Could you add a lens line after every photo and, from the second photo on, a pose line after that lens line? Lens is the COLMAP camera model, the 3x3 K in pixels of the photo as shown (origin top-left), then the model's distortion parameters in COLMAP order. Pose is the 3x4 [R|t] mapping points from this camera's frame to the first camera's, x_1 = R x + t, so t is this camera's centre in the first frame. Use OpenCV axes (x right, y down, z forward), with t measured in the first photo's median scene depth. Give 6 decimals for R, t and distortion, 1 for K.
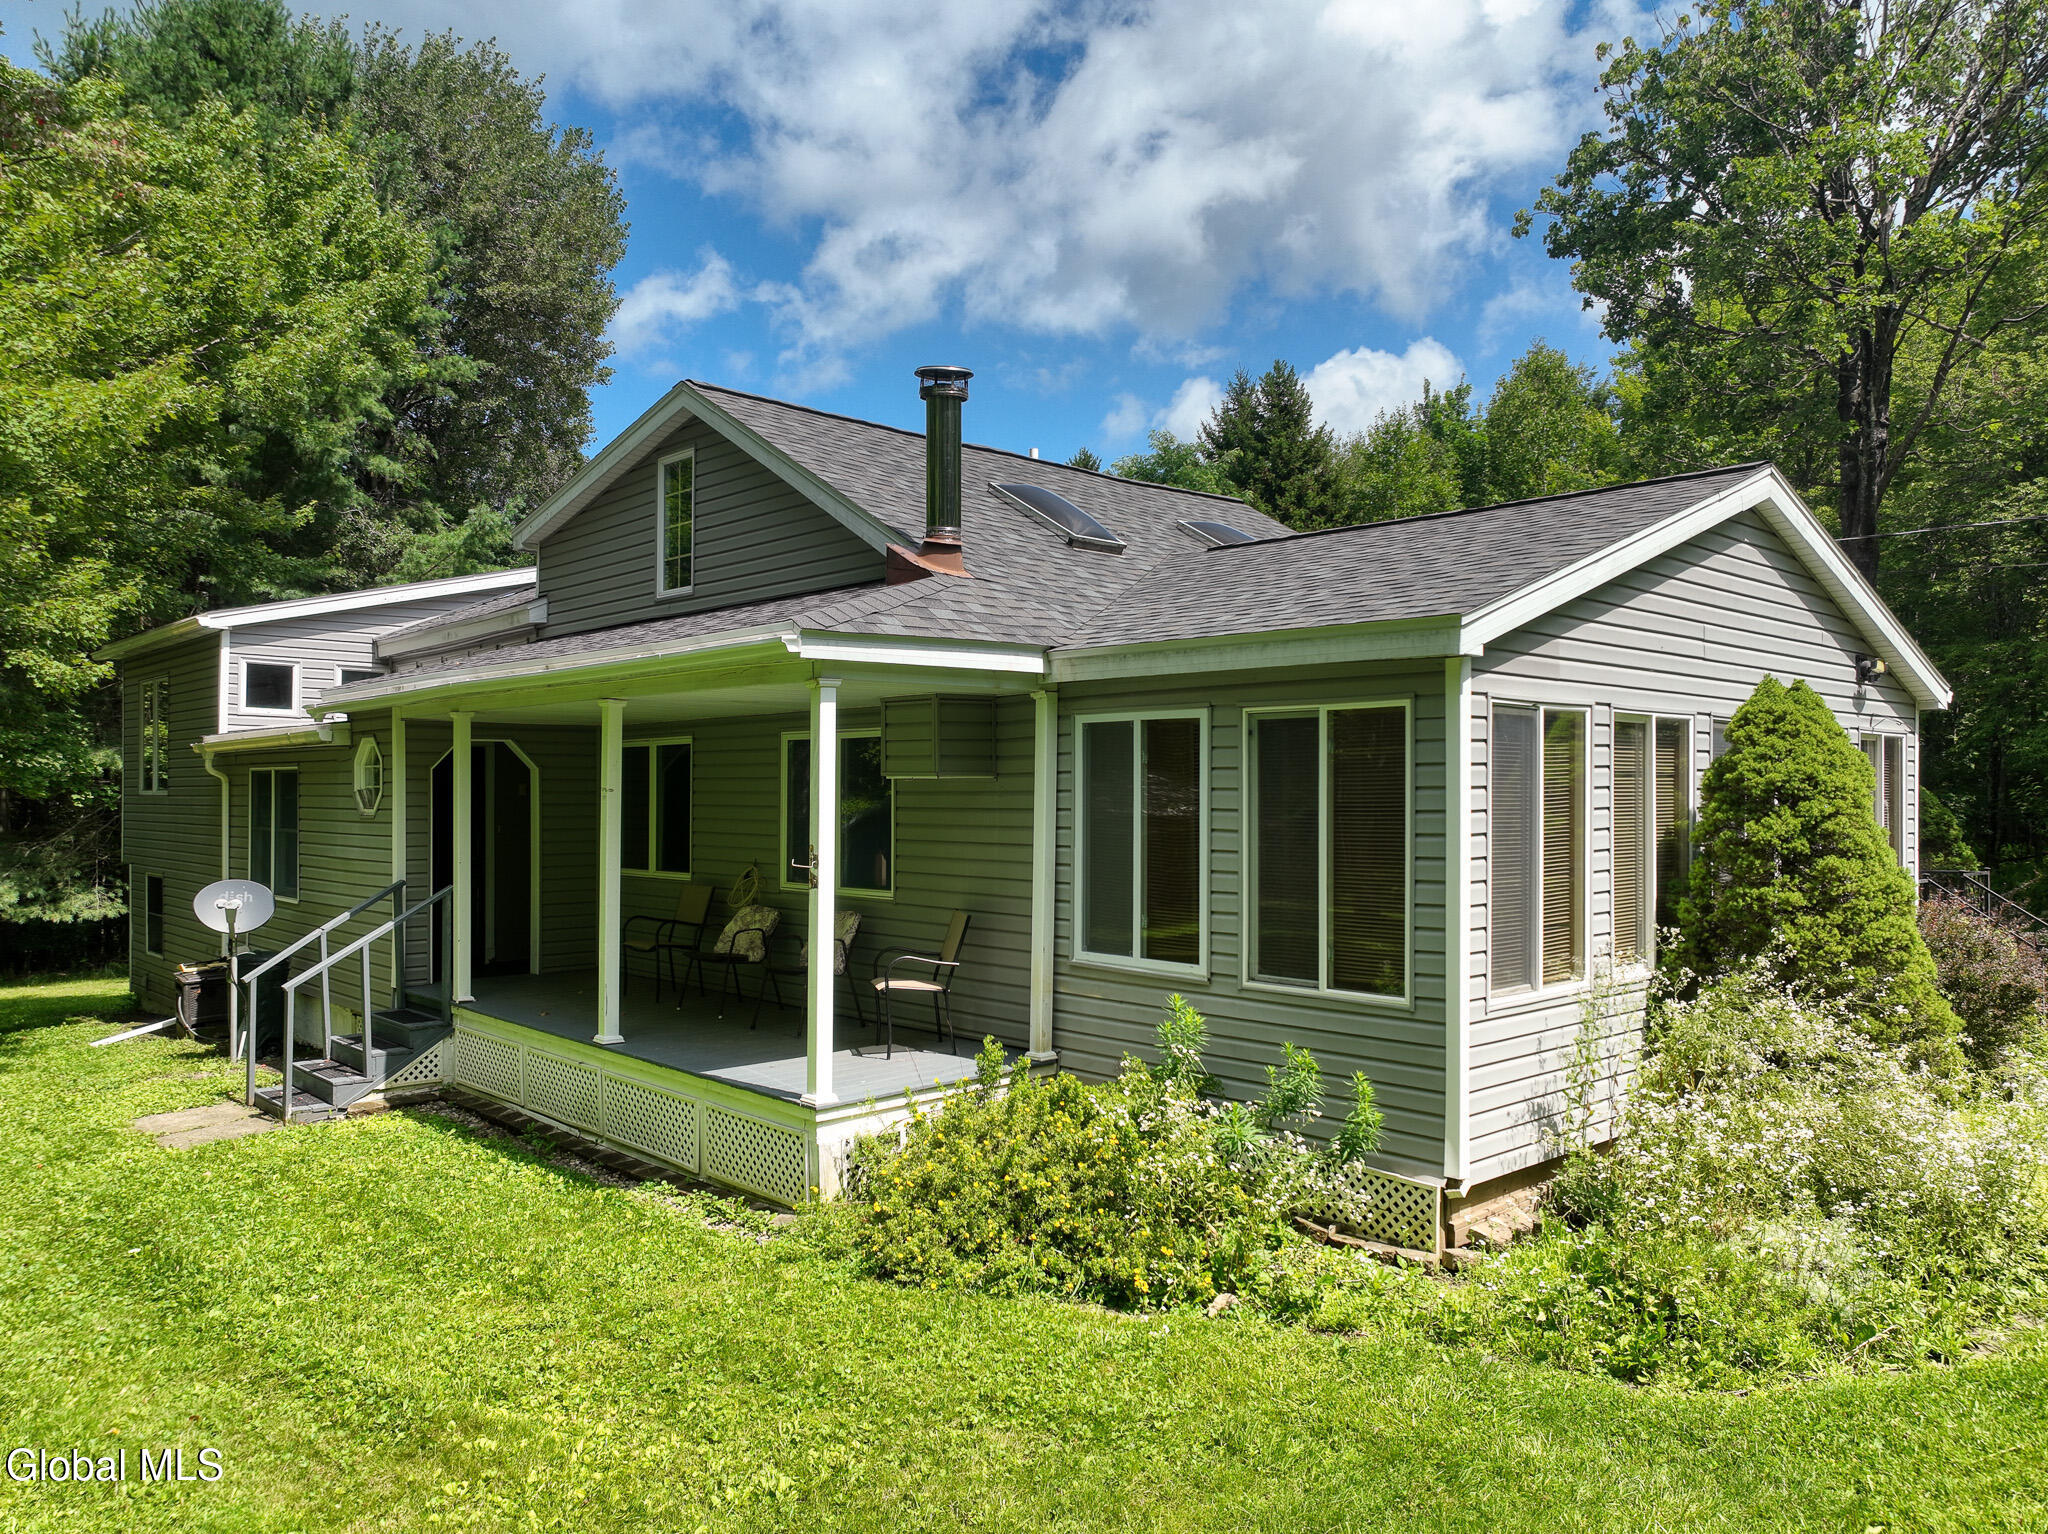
lens RADIAL K [[1434.2, 0, 1032.3], [0, 1434.2, 776.2], [0, 0, 1]] dist [-0.001623, 0.017500]
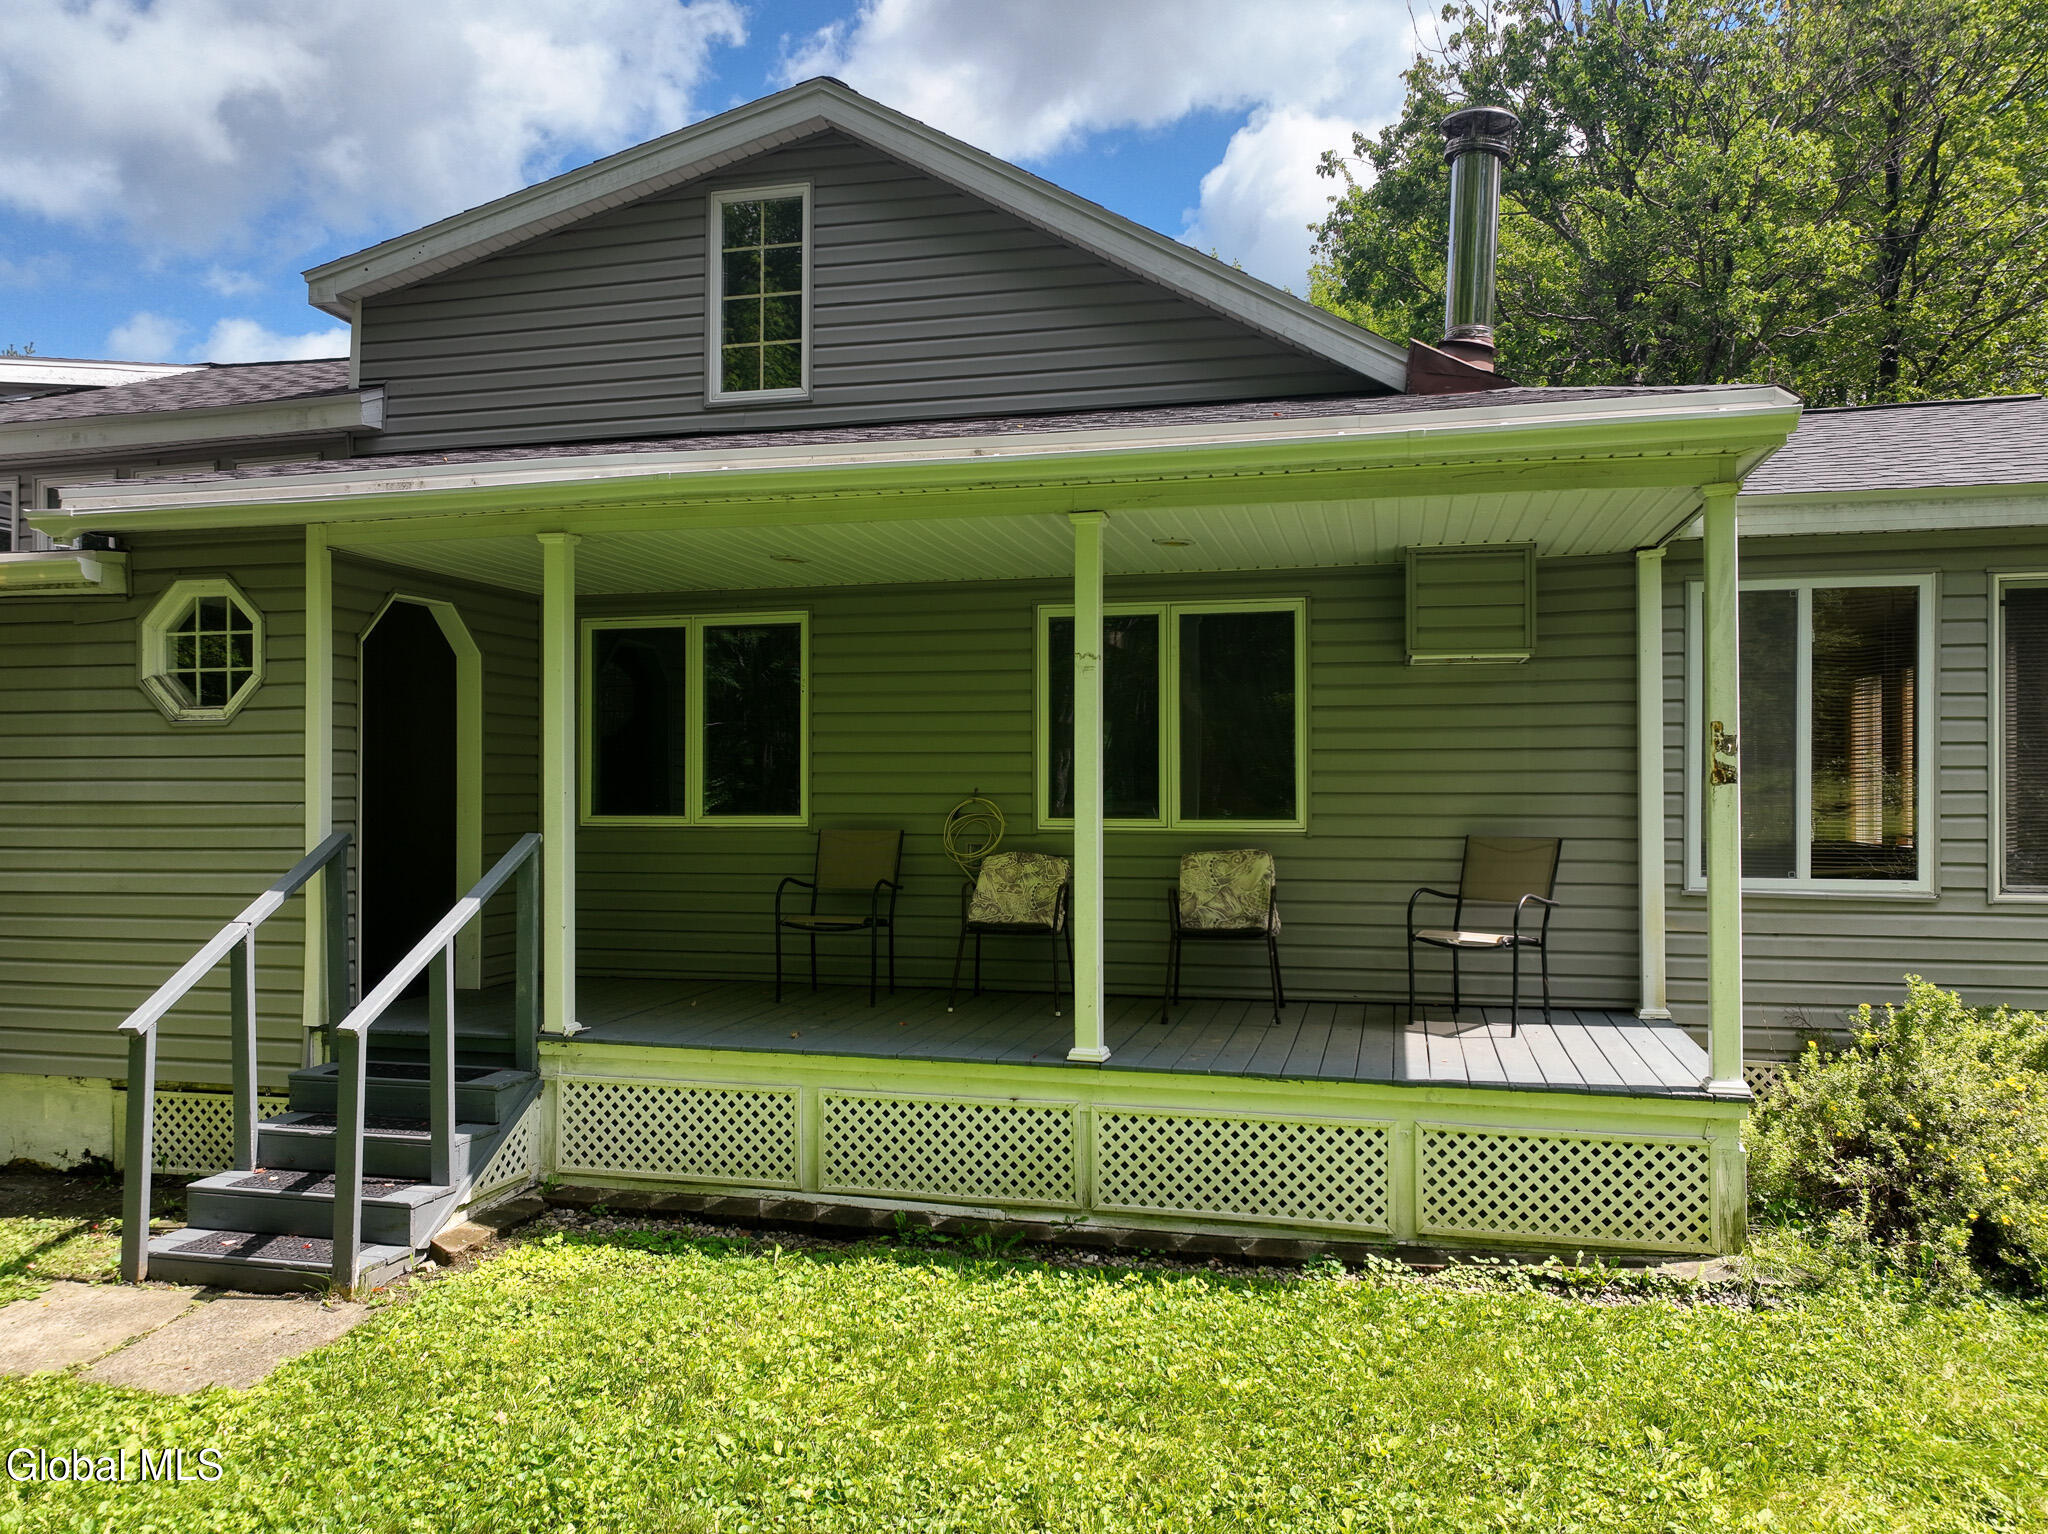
lens RADIAL K [[1434.2, 0, 1032.3], [0, 1434.2, 776.2], [0, 0, 1]] dist [-0.001623, 0.017500]
pose [[0.842447, 0.000221, 0.538779, -0.674073], [-0.004187, 0.999972, 0.006137, 0.059135], [-0.538763, -0.007426, 0.842425, 0.498560]]
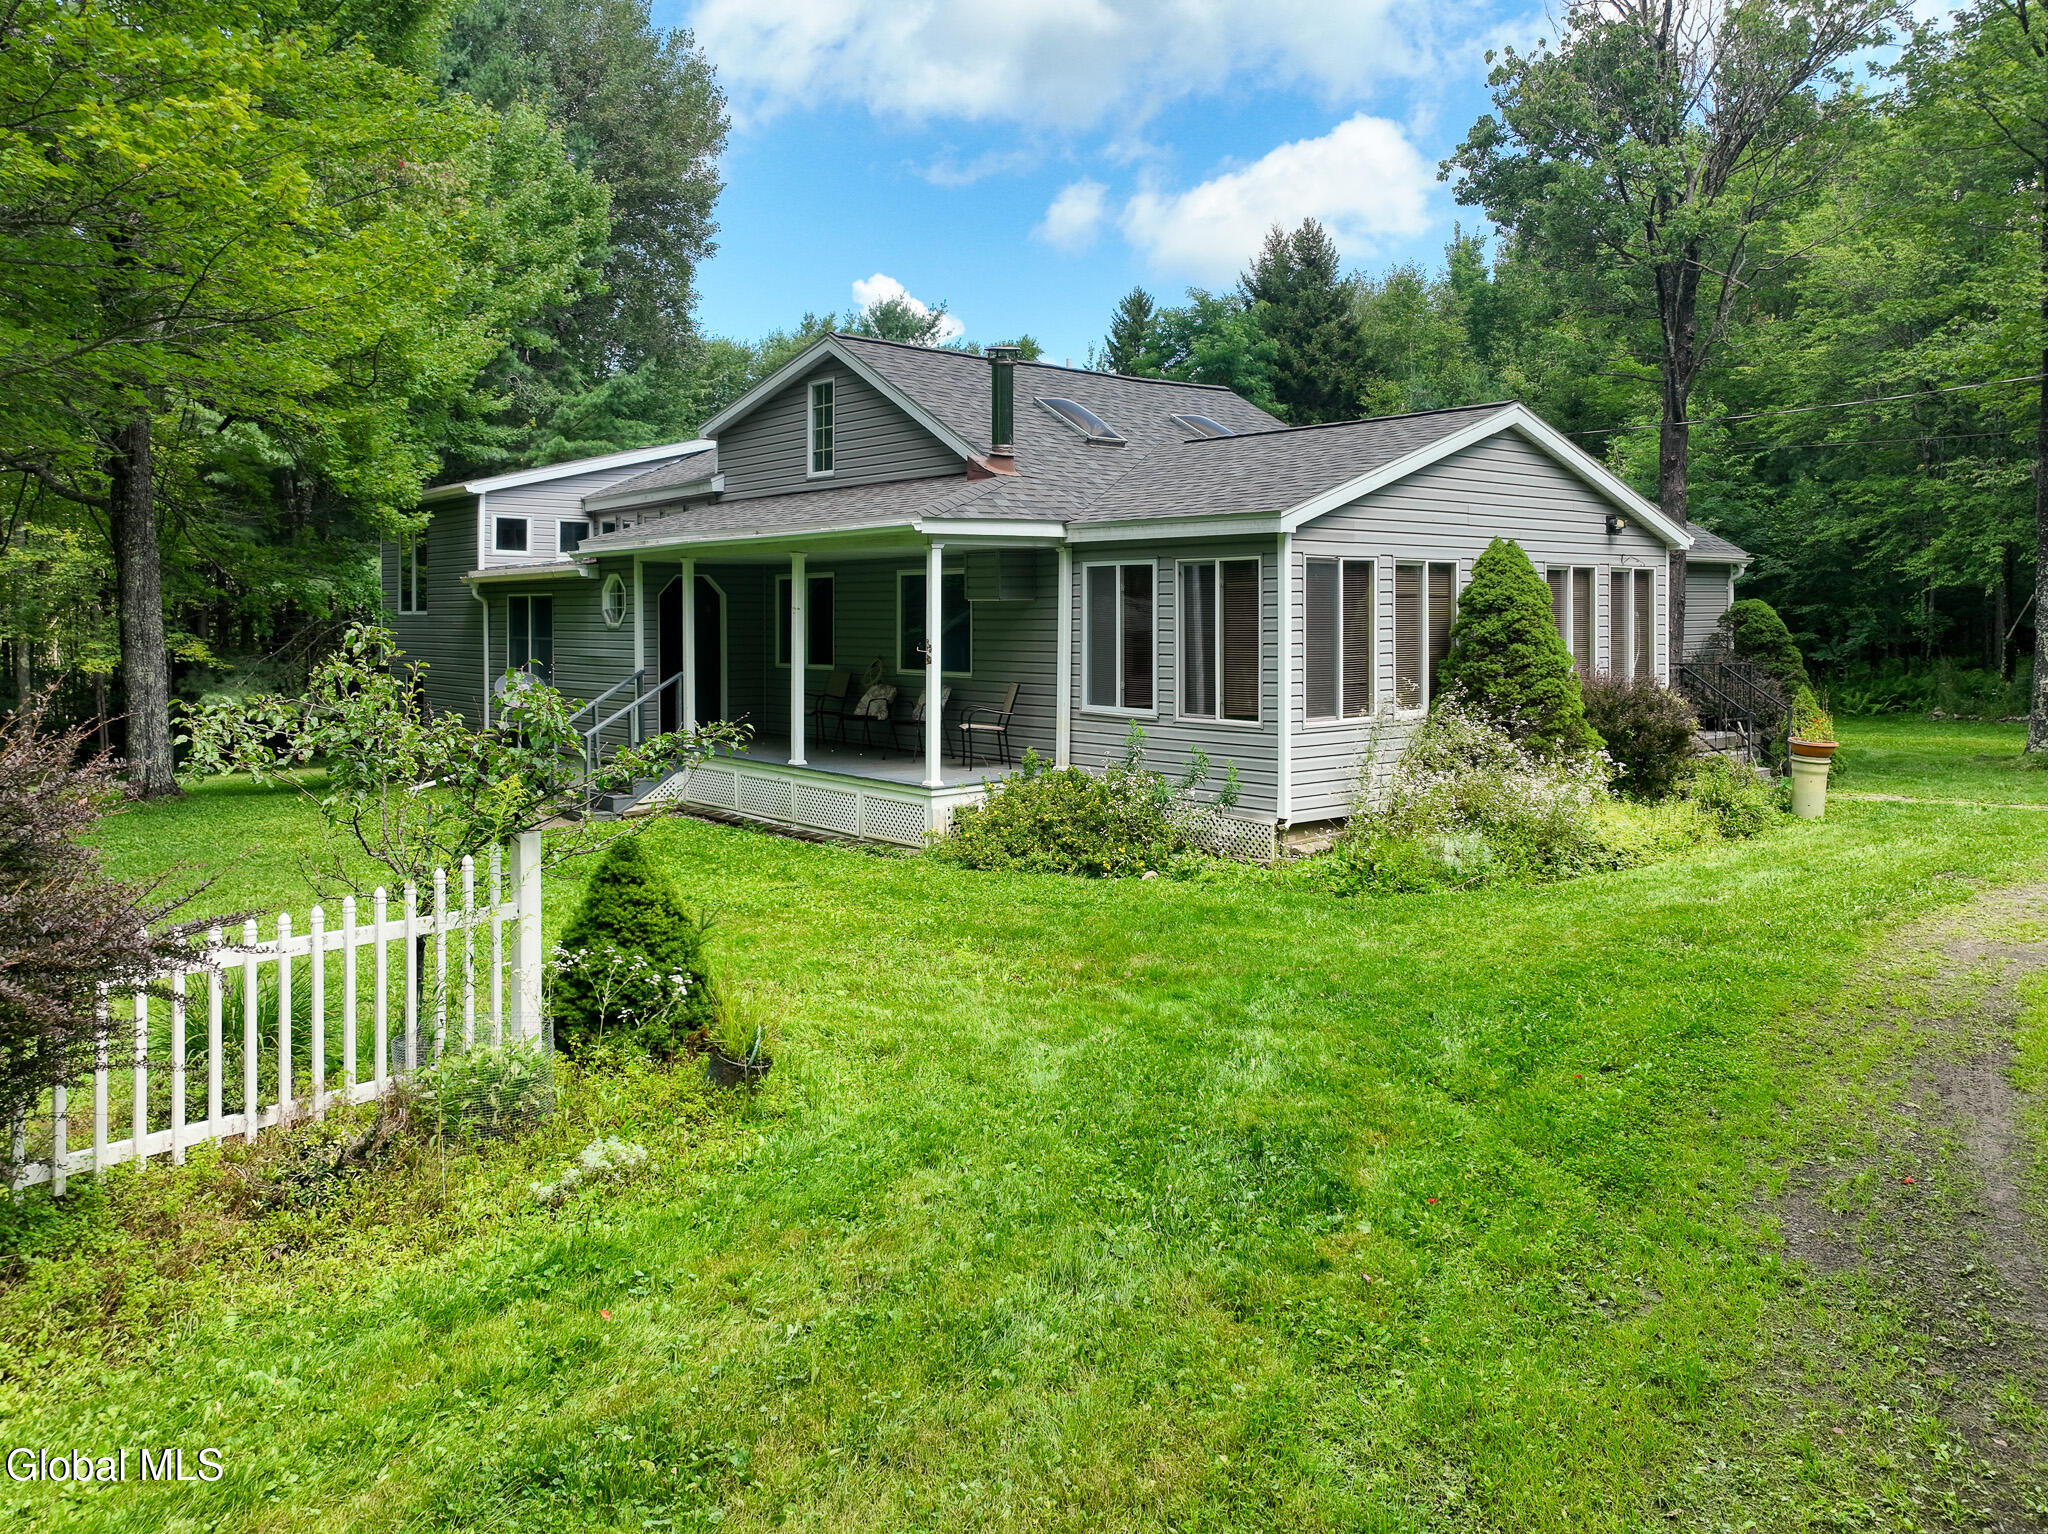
lens RADIAL K [[1435.7, 0, 1014.0], [0, 1435.7, 692.2], [0, 0, 1]] dist [0.003041, 0.002421]
pose [[0.998298, -0.000912, -0.058307, 0.045183], [0.004814, 0.997753, 0.066826, -0.003321], [0.058115, -0.066992, 0.996060, -0.630154]]
